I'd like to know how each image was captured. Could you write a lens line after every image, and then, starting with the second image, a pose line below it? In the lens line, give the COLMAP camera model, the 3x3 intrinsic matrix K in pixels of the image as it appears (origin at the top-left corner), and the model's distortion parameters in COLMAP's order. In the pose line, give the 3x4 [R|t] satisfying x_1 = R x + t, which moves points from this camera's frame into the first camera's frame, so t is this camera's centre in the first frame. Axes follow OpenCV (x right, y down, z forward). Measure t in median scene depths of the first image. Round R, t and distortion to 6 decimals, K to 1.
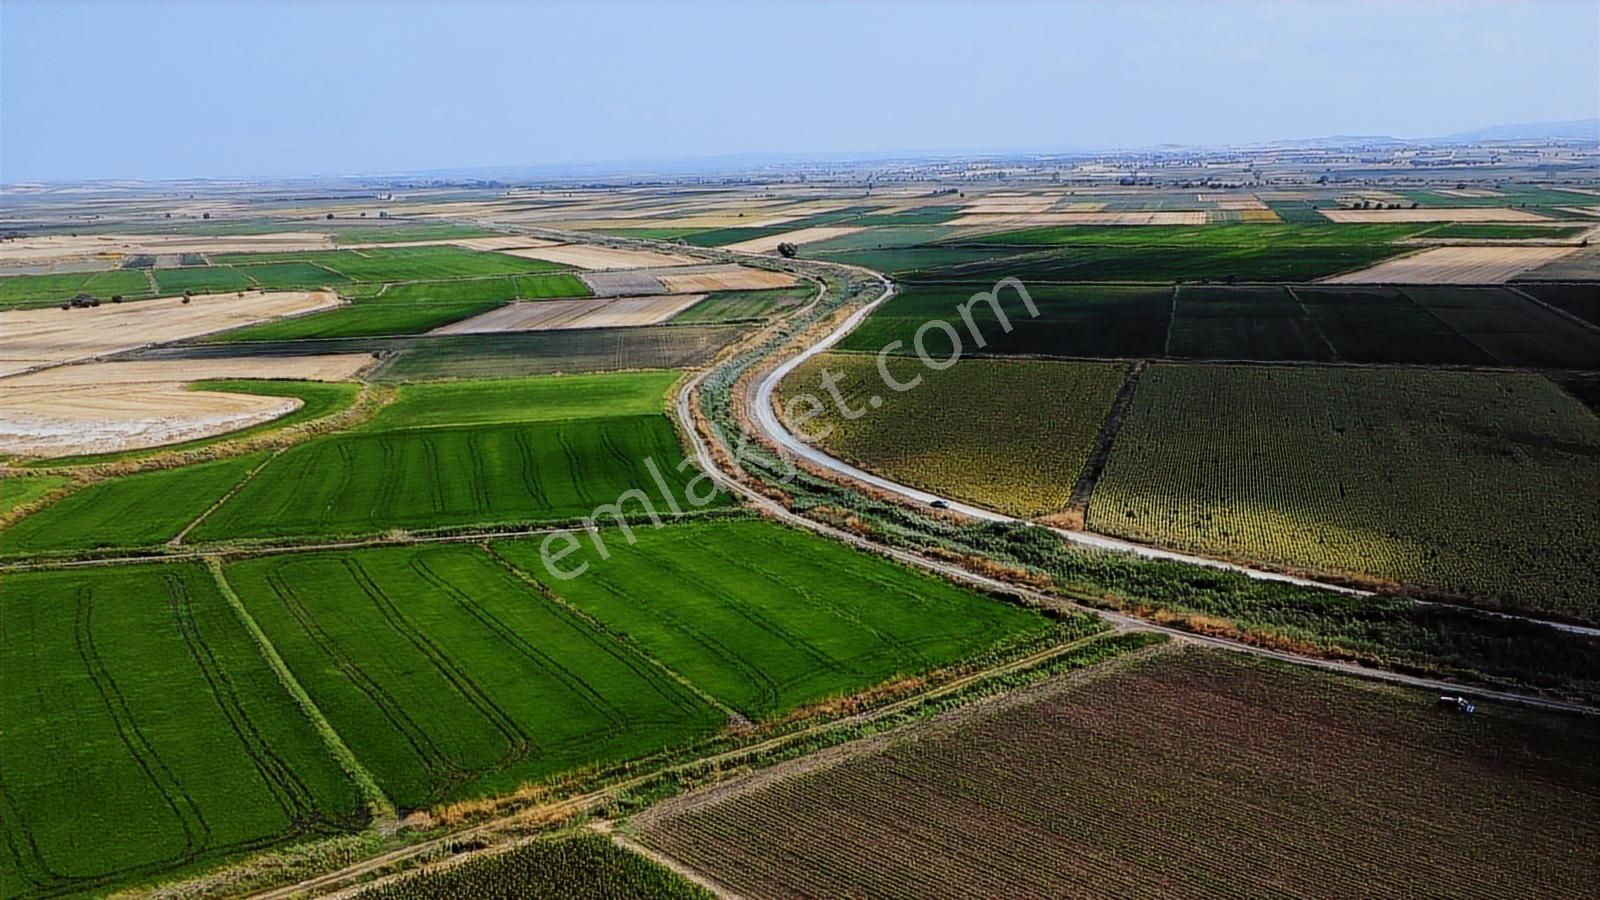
lens RADIAL K [[1201.5, 0, 807.2], [0, 1201.5, 446.3], [0, 0, 1]] dist [0.003333, -0.008764]
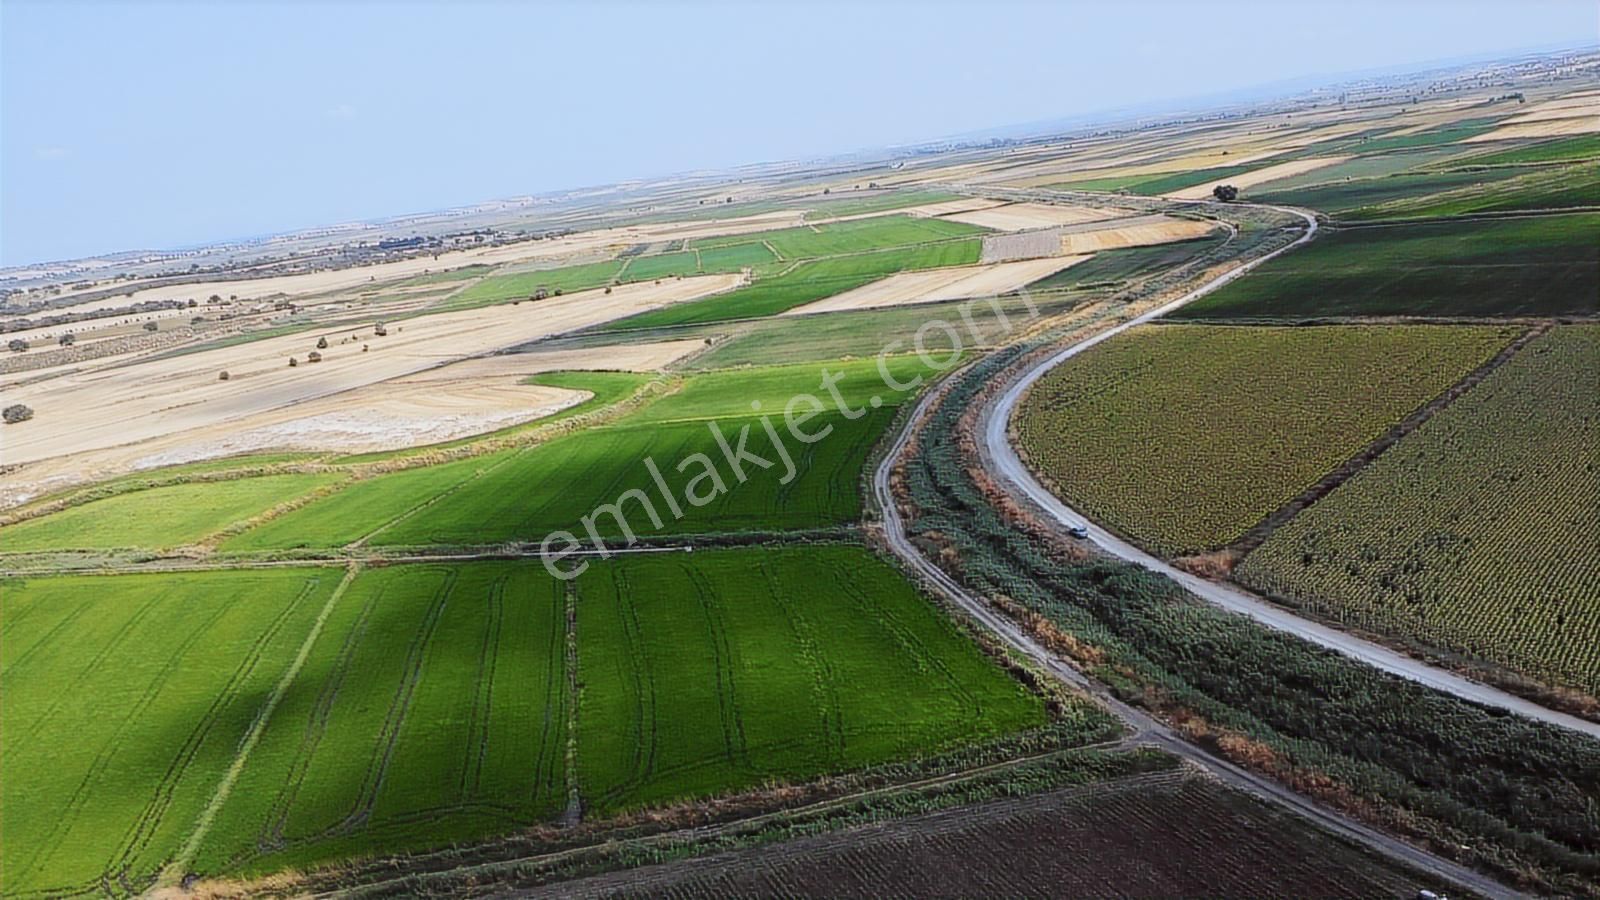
lens RADIAL K [[1201.5, 0, 807.2], [0, 1201.5, 446.3], [0, 0, 1]] dist [0.003333, -0.008764]
pose [[0.904616, 0.004842, -0.426199, 0.190932], [0.011847, 0.999264, 0.036497, -0.027315], [0.426062, -0.038065, 0.903893, 0.125296]]
